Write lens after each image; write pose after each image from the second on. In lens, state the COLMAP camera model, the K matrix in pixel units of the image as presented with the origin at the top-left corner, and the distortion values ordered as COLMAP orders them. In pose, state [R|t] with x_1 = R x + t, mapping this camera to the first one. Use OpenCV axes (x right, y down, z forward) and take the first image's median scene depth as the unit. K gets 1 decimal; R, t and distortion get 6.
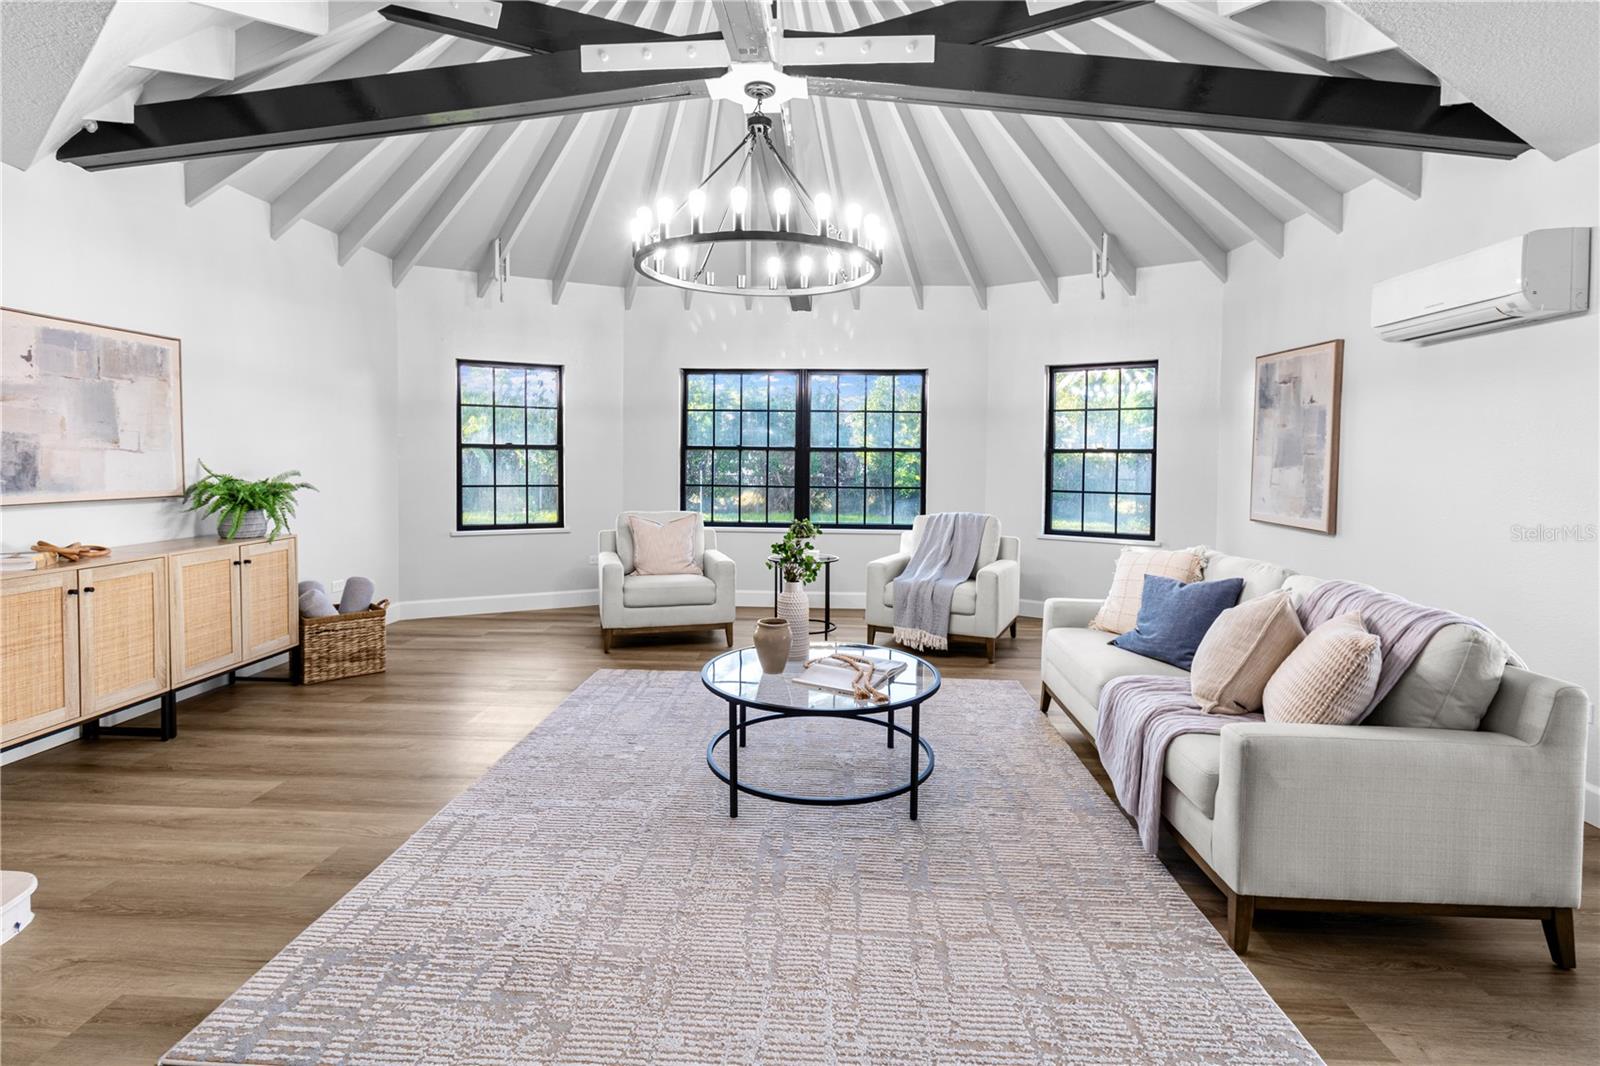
lens RADIAL K [[760.8, 0, 777.5], [0, 760.8, 506.1], [0, 0, 1]] dist [0.001363, 0.000922]
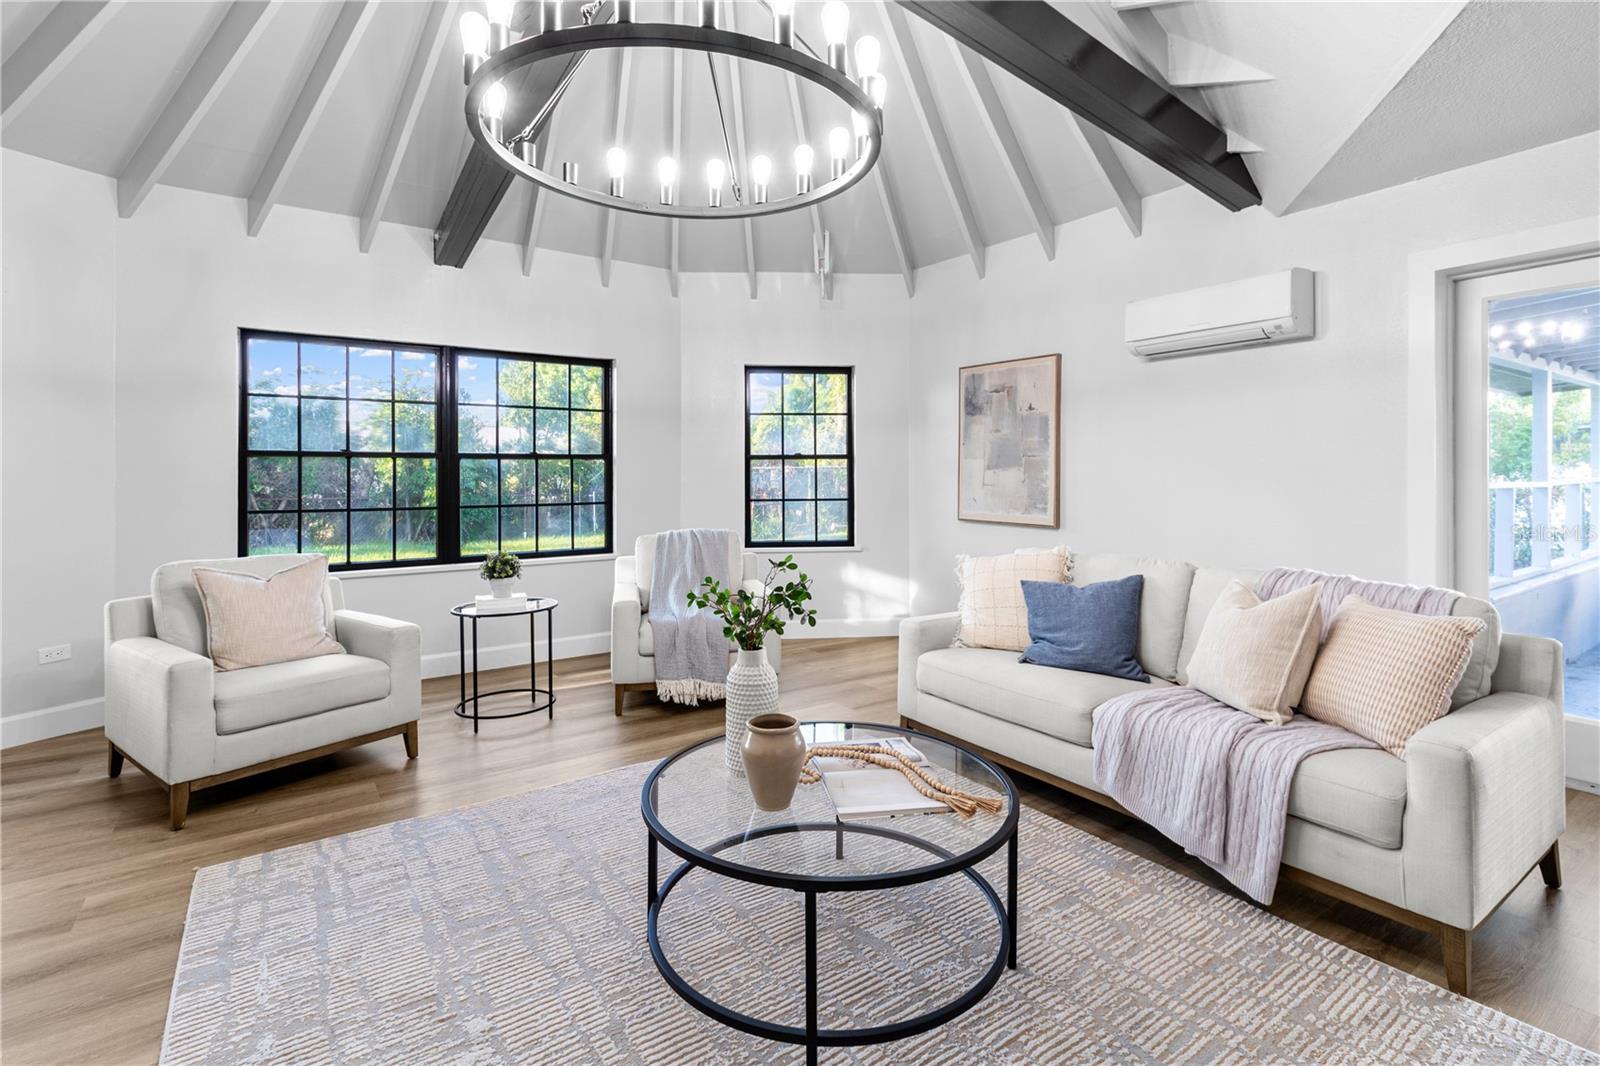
lens RADIAL K [[760.8, 0, 795.8], [0, 760.8, 484.0], [0, 0, 1]] dist [0.001363, 0.000922]
pose [[0.780603, -0.020026, 0.624706, -0.237375], [0.052077, 0.998095, -0.033078, -0.008850], [-0.622854, 0.058354, 0.780159, 0.331498]]
